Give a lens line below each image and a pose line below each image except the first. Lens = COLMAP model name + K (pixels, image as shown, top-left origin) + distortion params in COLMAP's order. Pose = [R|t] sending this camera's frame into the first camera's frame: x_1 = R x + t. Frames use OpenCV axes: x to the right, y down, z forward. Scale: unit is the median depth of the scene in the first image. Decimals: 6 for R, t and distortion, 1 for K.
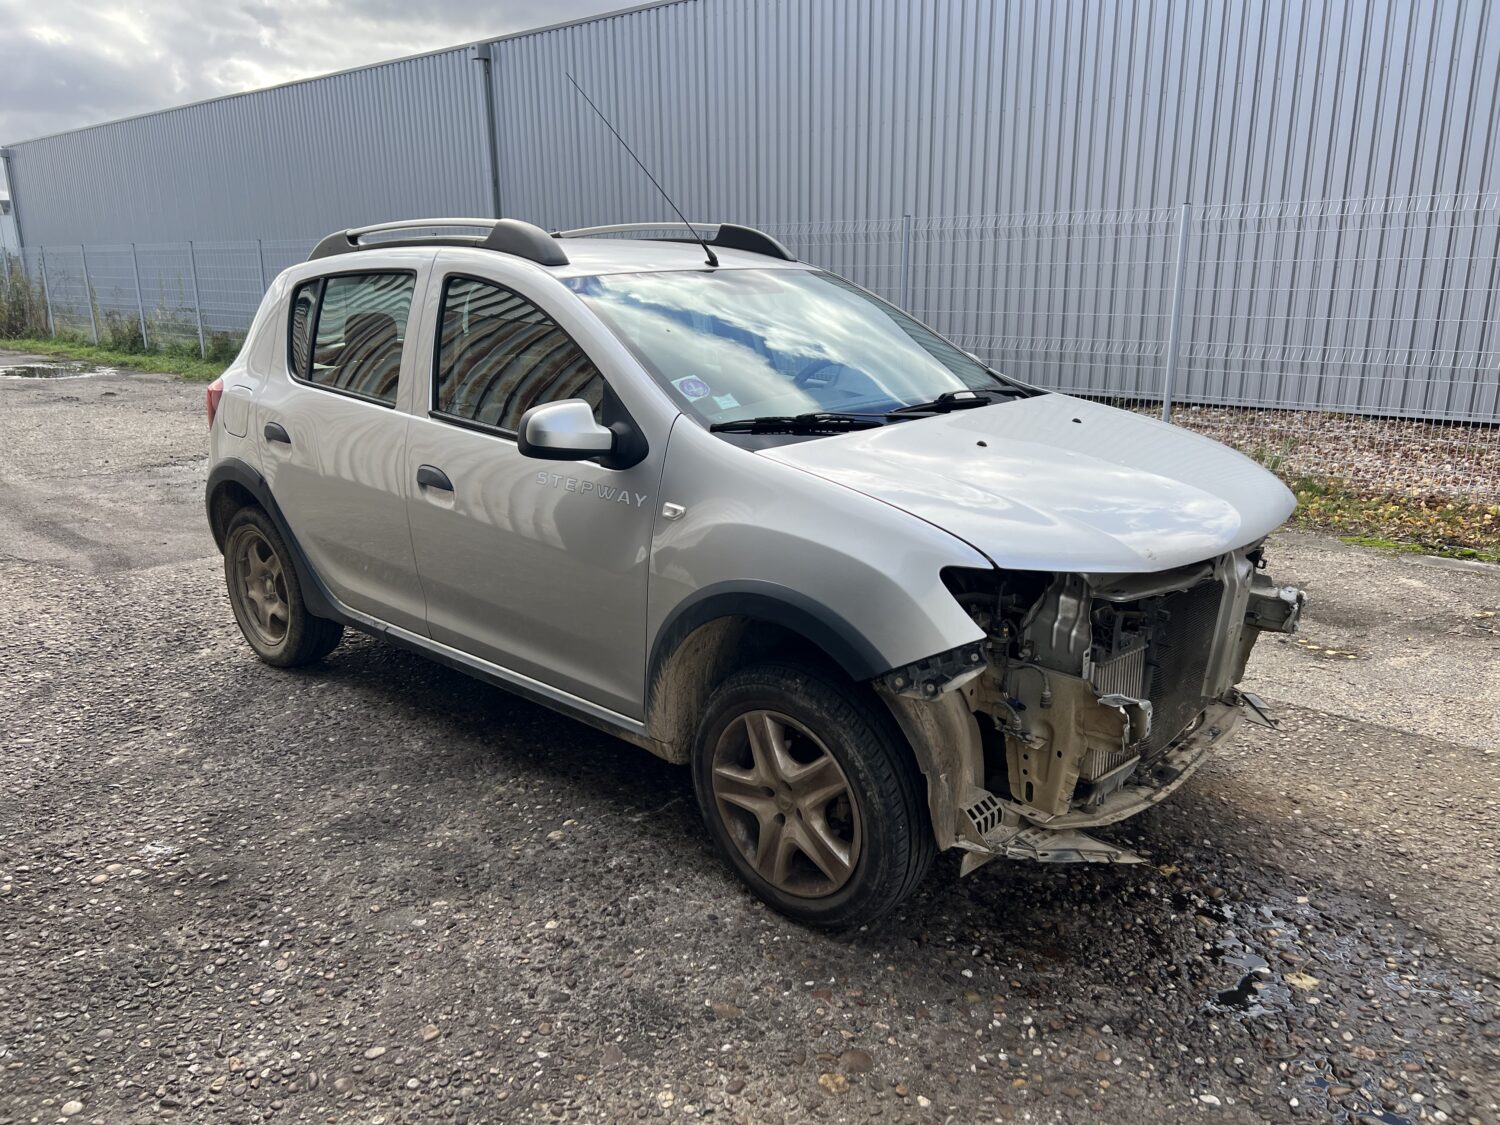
lens RADIAL K [[1155.8, 0, 748.9], [0, 1155.8, 571.2], [0, 0, 1]] dist [0.036965, -0.037531]
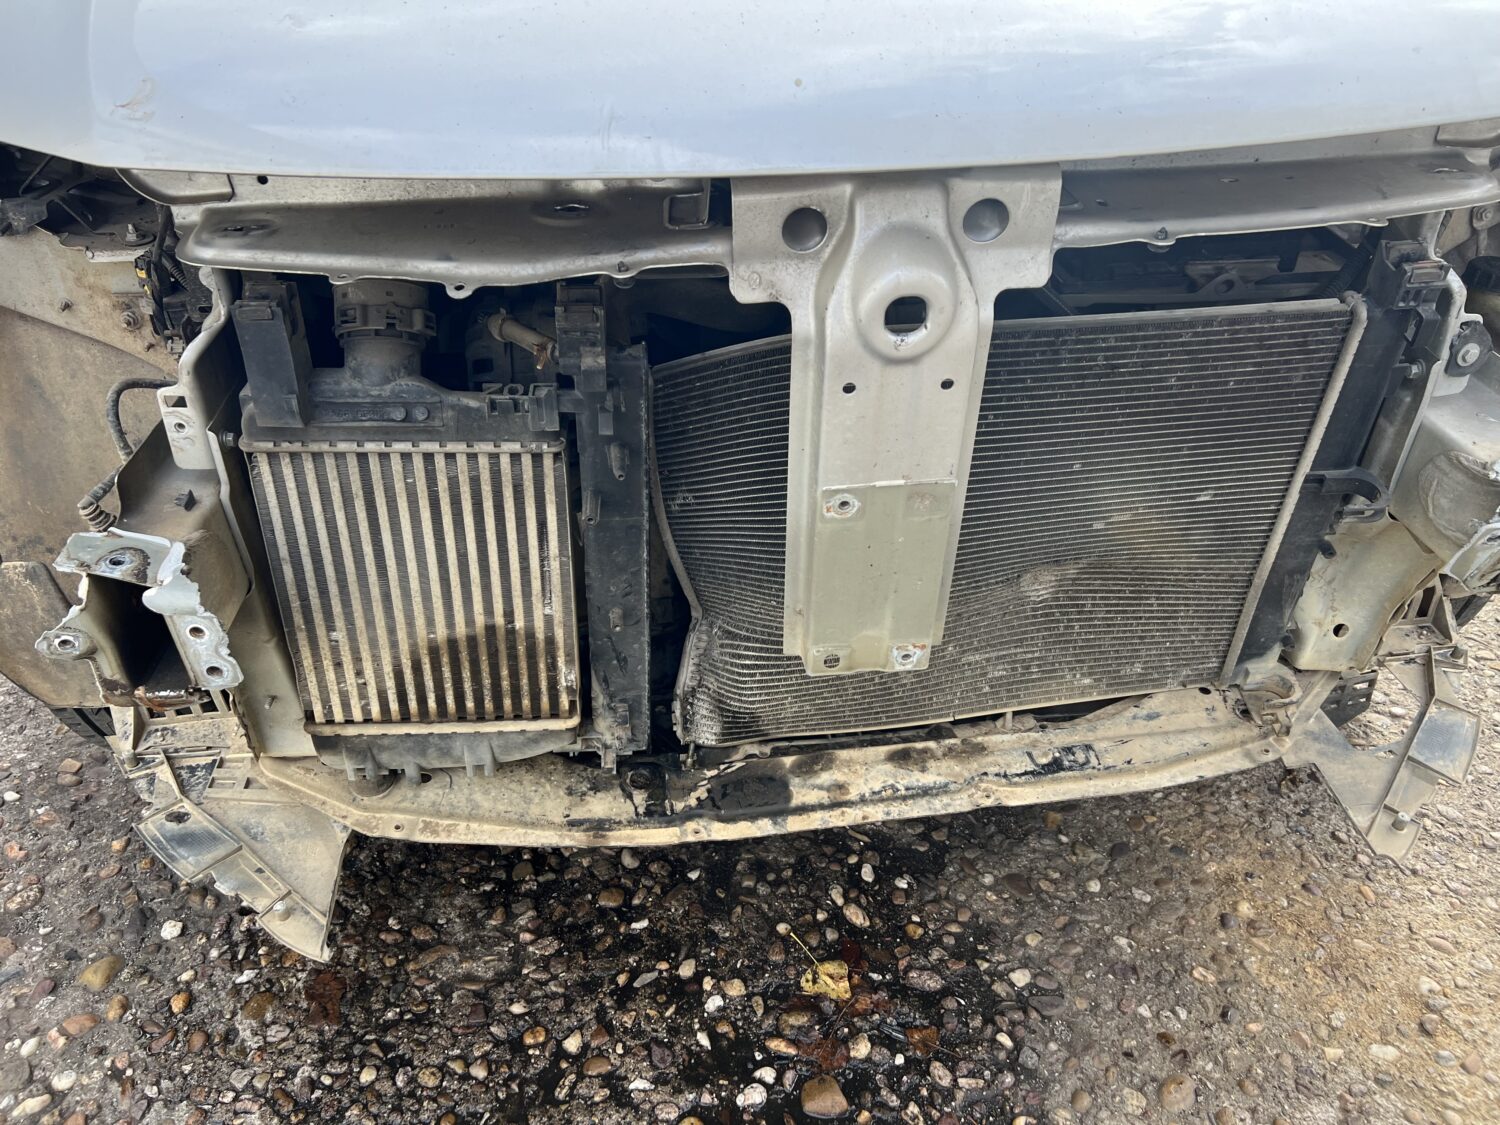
lens RADIAL K [[1153.6, 0, 735.8], [0, 1153.6, 582.4], [0, 0, 1]] dist [0.042636, -0.046086]
pose [[0.737417, 0.390178, -0.551341, 0.555274], [-0.168434, 0.896712, 0.409314, -0.041716], [0.654099, -0.208971, 0.726970, 0.763794]]
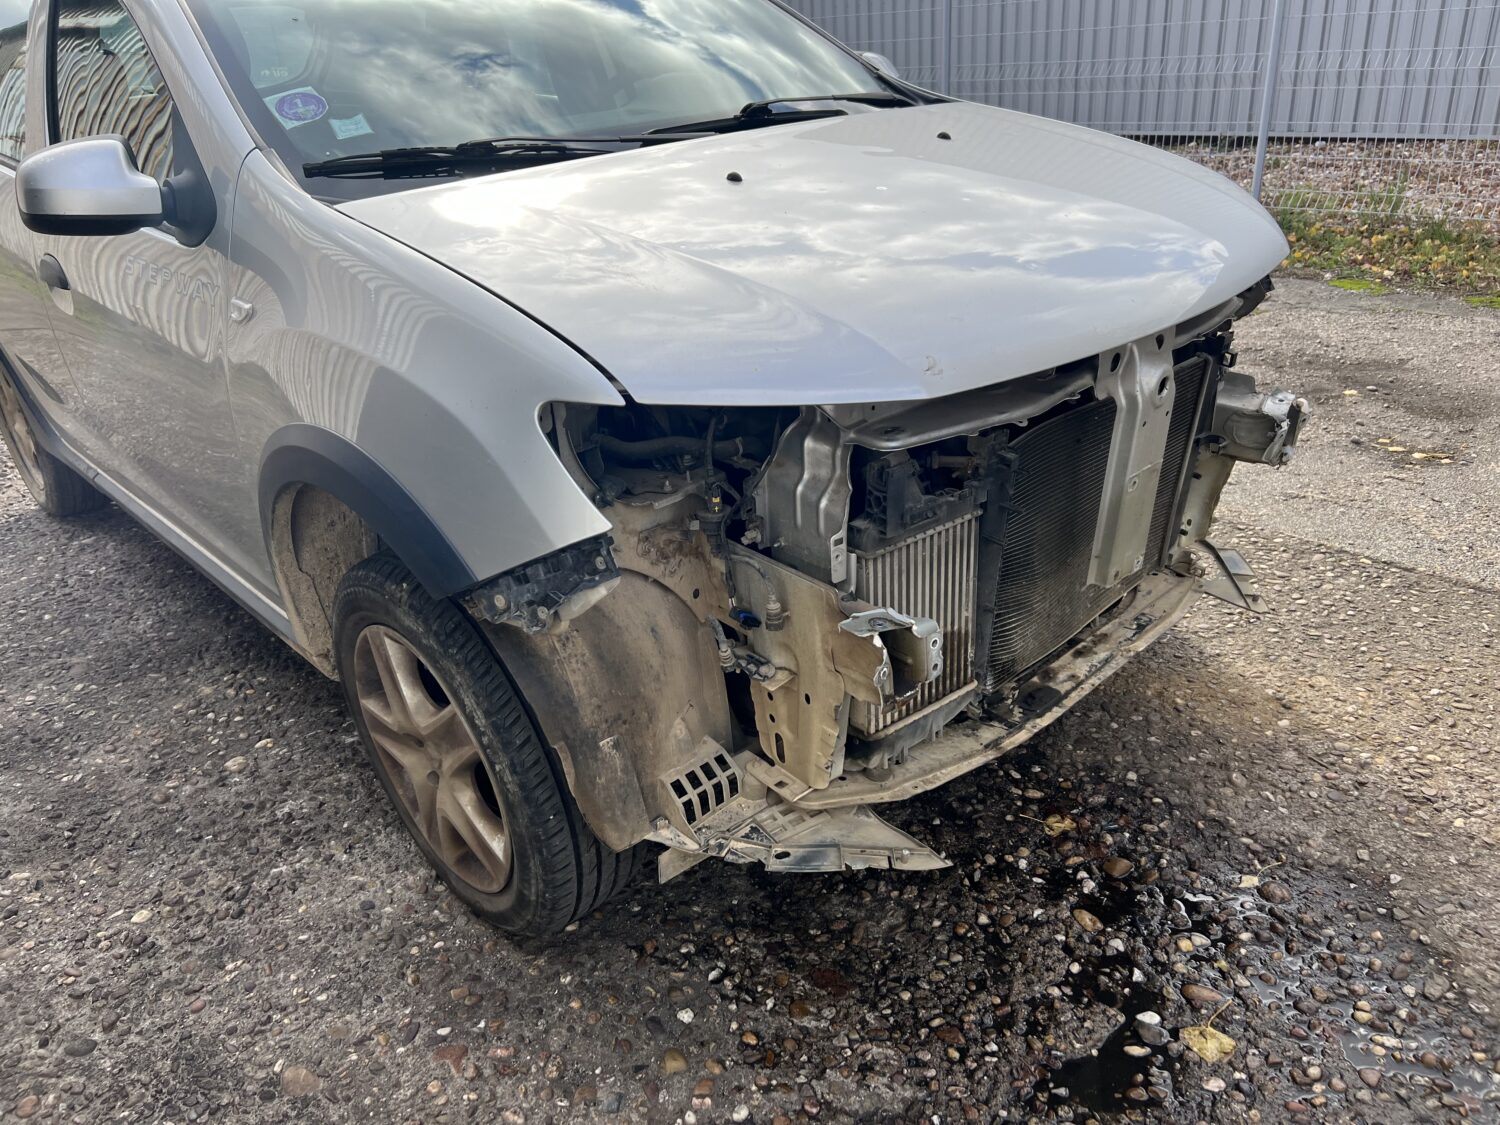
lens RADIAL K [[1155.8, 0, 748.9], [0, 1155.8, 571.2], [0, 0, 1]] dist [0.036965, -0.037531]
pose [[0.994305, -0.015933, -0.105371, 0.276998], [0.034943, 0.982840, 0.181118, -0.018843], [0.100677, -0.183769, 0.977800, 0.377212]]
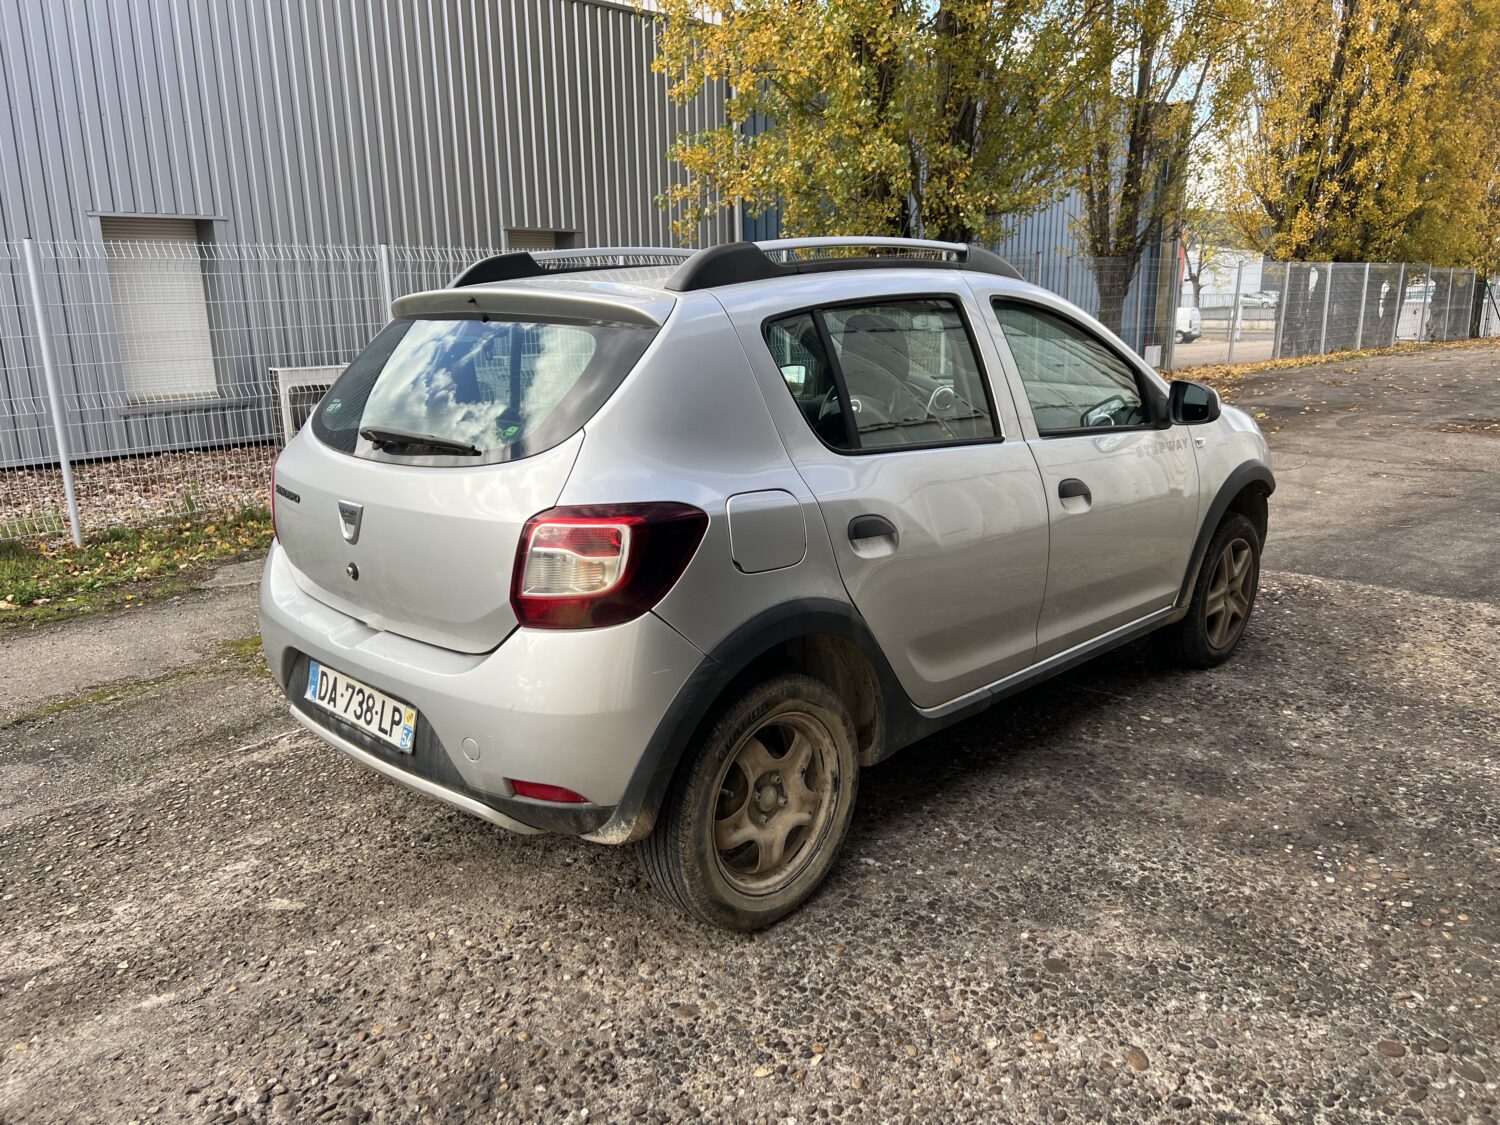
lens RADIAL K [[1153.6, 0, 735.8], [0, 1153.6, 582.4], [0, 0, 1]] dist [0.042636, -0.046086]
pose [[0.045415, -0.253798, 0.966190, -1.611873], [0.284115, 0.930528, 0.231076, -0.404115], [-0.957714, 0.264015, 0.114368, 1.467938]]
